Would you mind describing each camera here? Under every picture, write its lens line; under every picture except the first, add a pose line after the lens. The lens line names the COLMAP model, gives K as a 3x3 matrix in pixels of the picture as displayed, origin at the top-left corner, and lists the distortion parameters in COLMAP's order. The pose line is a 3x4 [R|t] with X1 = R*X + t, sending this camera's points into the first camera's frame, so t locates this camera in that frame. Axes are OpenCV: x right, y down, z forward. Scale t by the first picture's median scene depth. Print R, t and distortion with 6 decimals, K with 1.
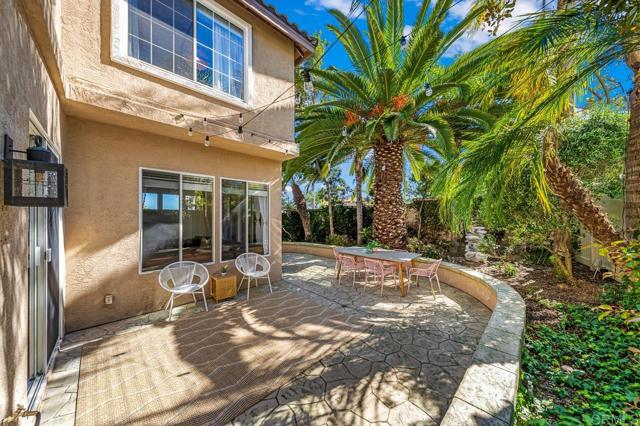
lens RADIAL K [[221.6, 0, 331.3], [0, 221.6, 215.8], [0, 0, 1]] dist [-0.000879, -0.000092]
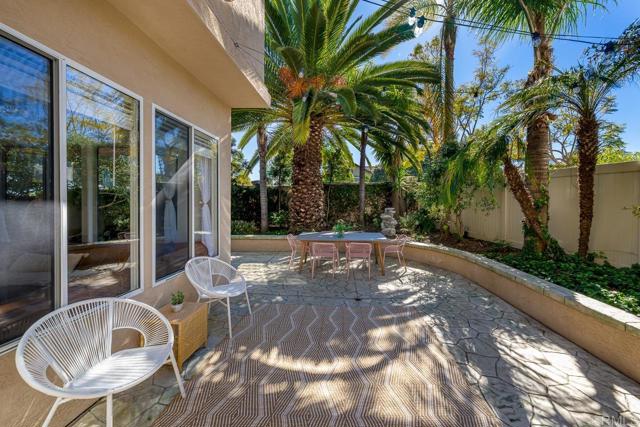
lens RADIAL K [[223.6, 0, 320.0], [0, 223.6, 207.1], [0, 0, 1]] dist [-0.006231, -0.000206]
pose [[0.736124, -0.007895, 0.676800, -0.683488], [-0.008132, 0.999757, 0.020508, 0.035183], [-0.676797, -0.020600, 0.735881, 0.504969]]
